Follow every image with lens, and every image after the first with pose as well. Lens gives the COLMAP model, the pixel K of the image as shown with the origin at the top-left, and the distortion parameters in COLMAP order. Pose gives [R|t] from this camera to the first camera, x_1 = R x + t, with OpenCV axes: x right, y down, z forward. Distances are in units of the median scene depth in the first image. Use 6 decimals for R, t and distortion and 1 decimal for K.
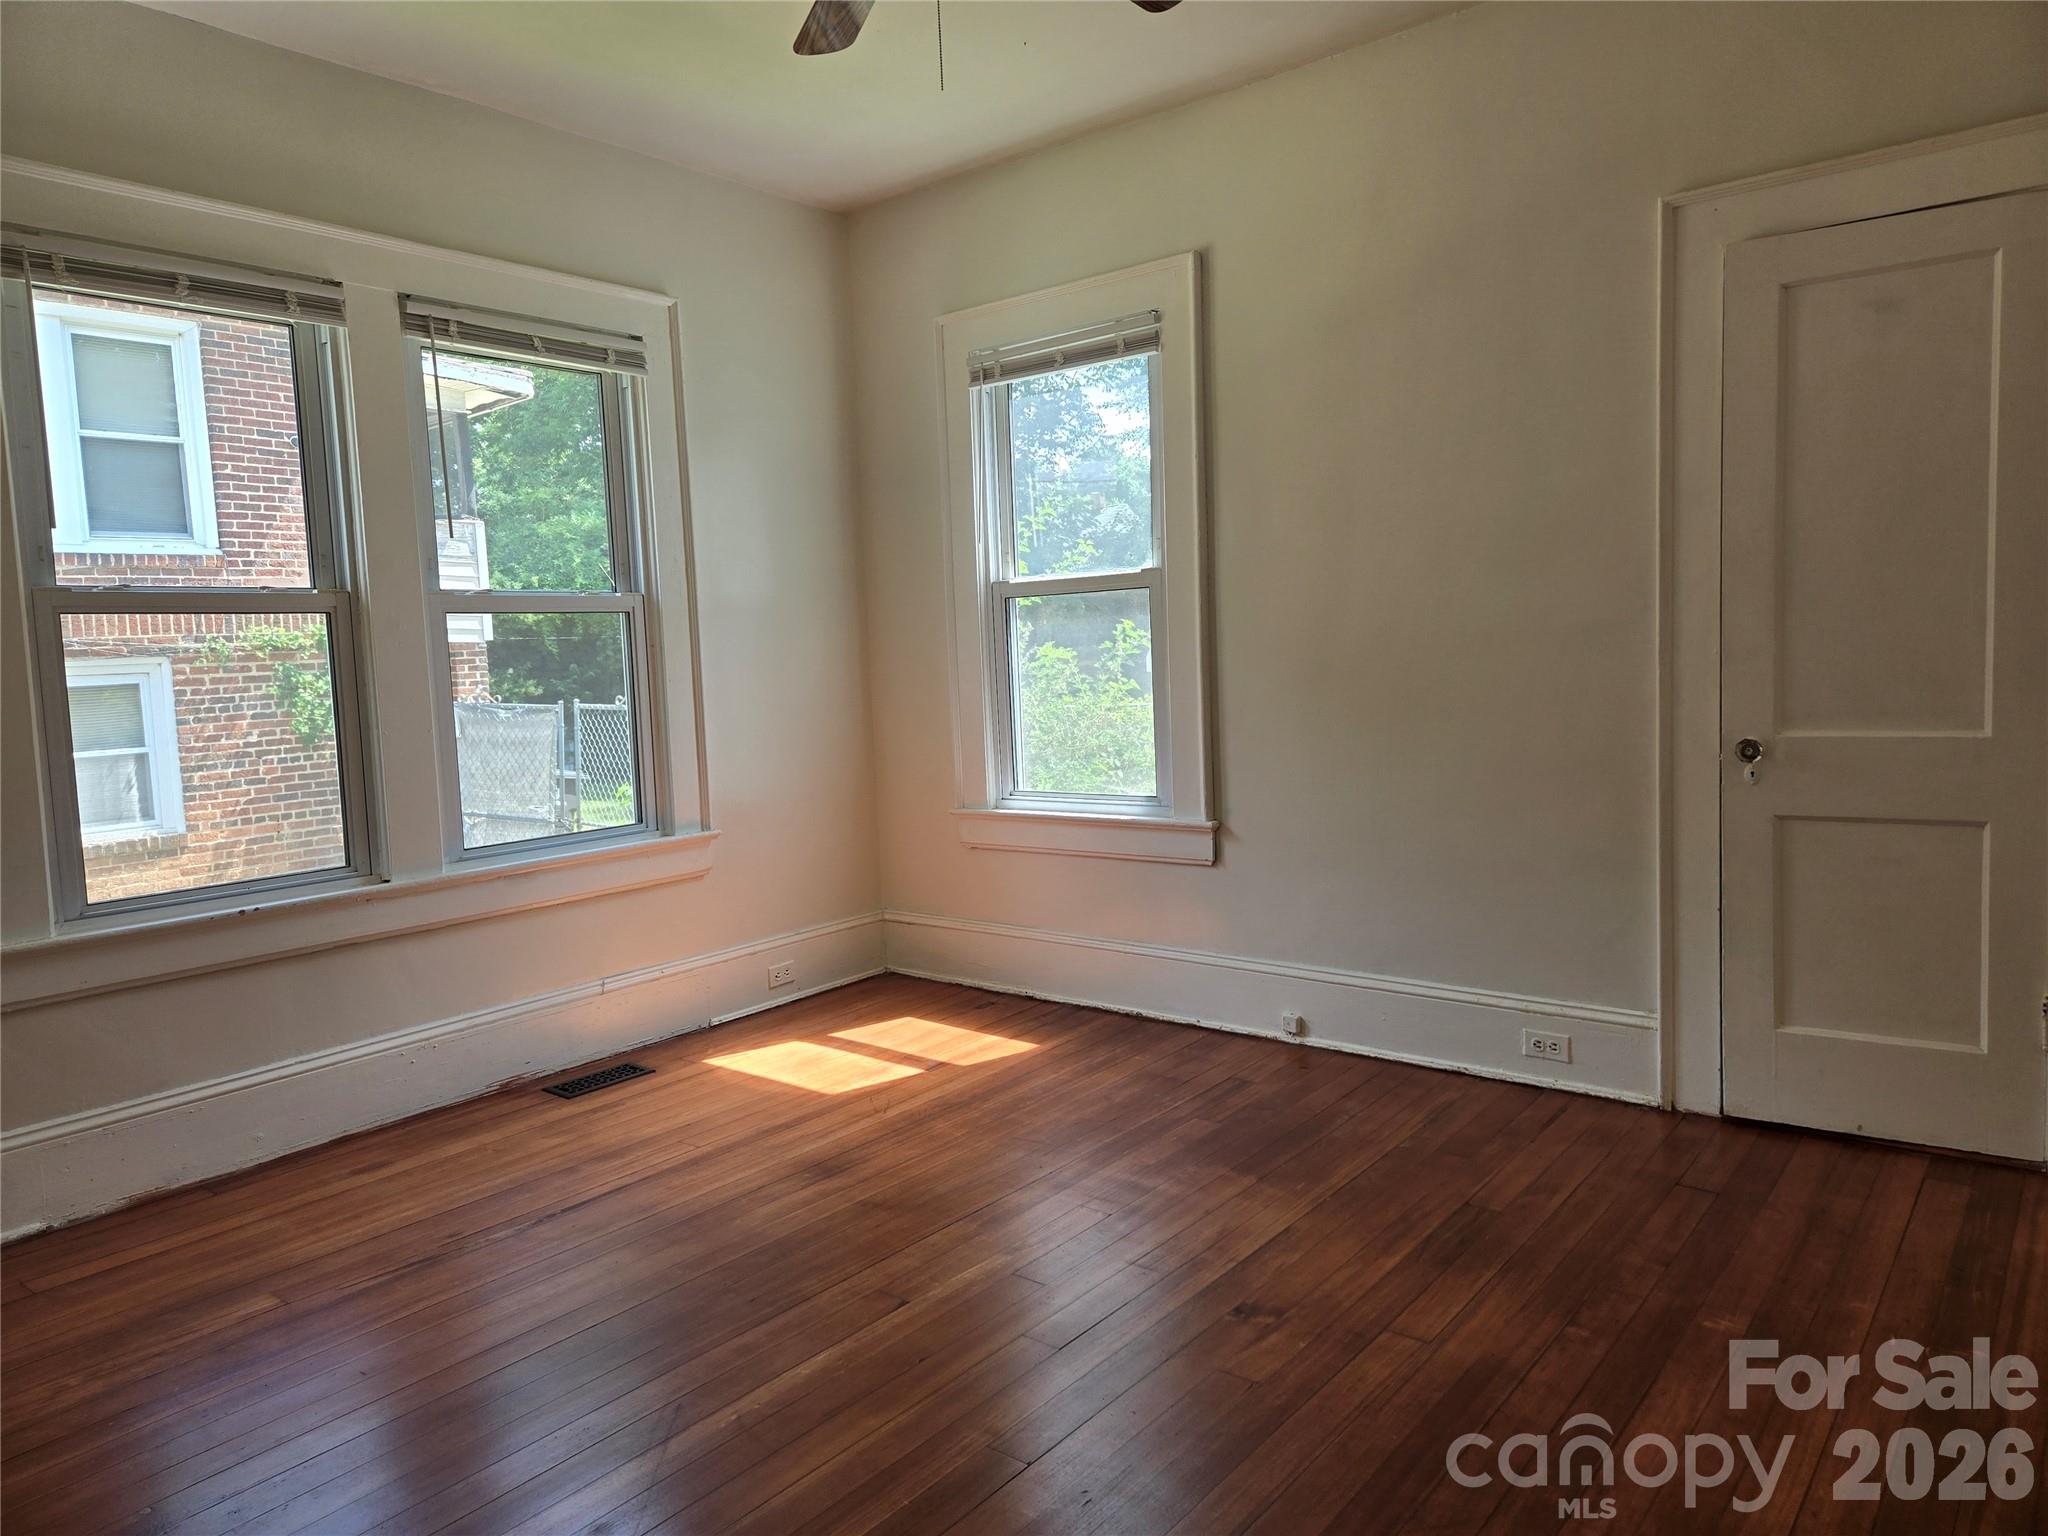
lens RADIAL K [[1372.3, 0, 1025.0], [0, 1372.3, 750.5], [0, 0, 1]] dist [0.078821, -0.062395]
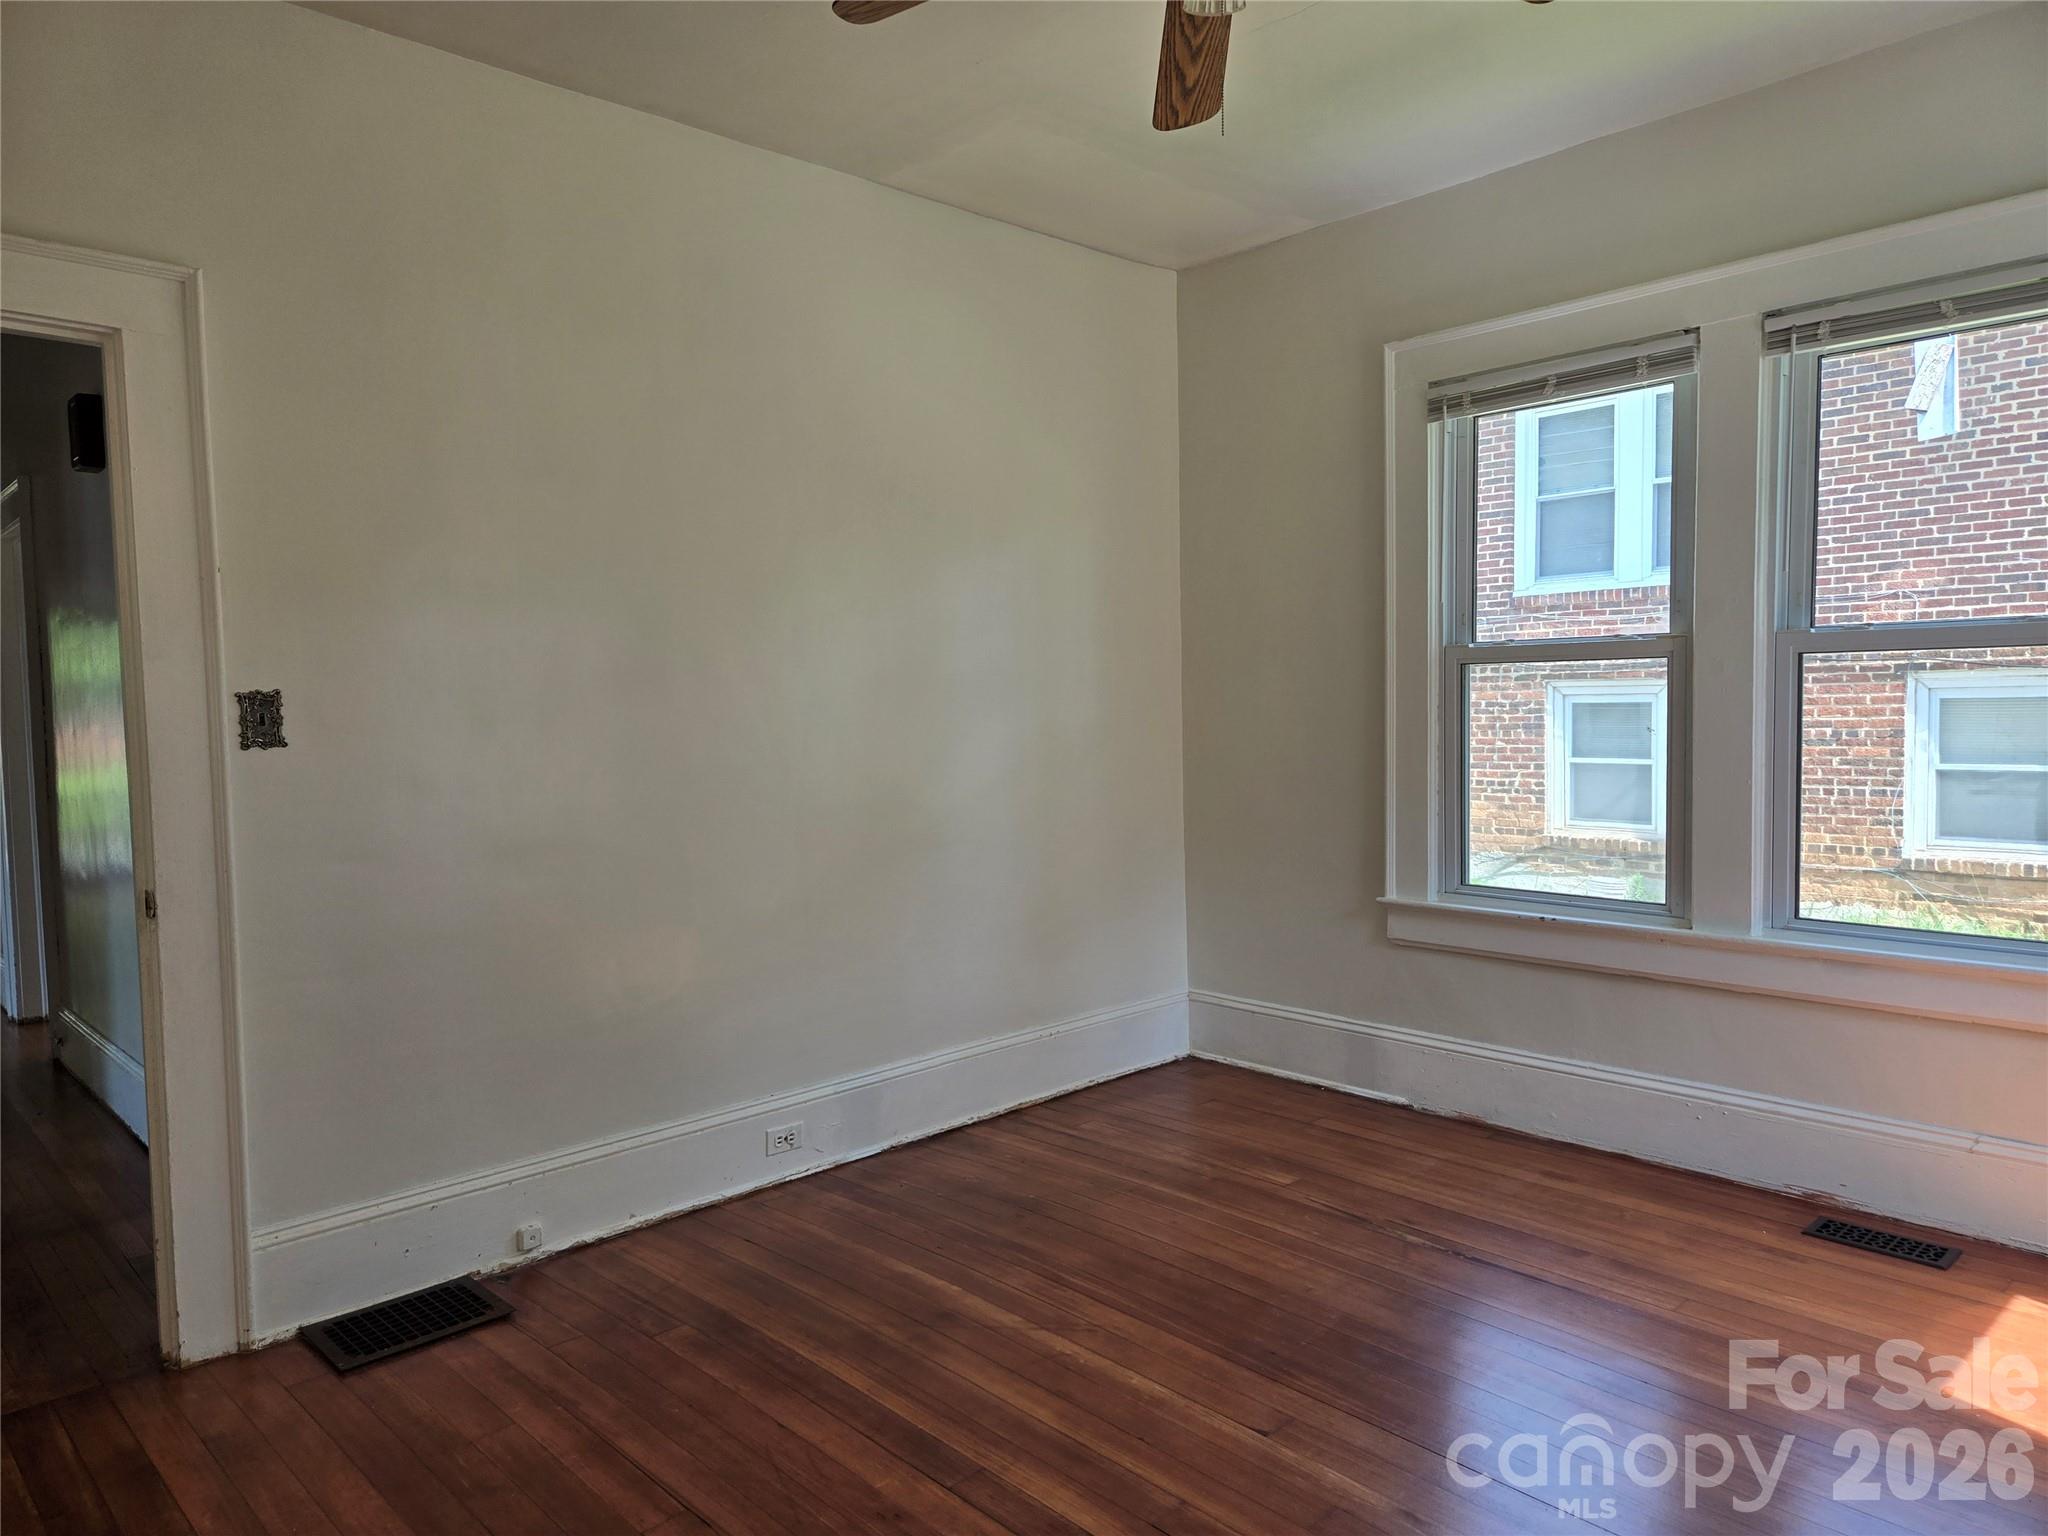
lens RADIAL K [[1372.3, 0, 1018.2], [0, 1372.3, 768.9], [0, 0, 1]] dist [0.078821, -0.062395]
pose [[-0.143906, 0.090872, -0.985410, 0.621319], [-0.055507, 0.993466, 0.099720, -0.097858], [0.988033, 0.069047, -0.137921, 0.710839]]
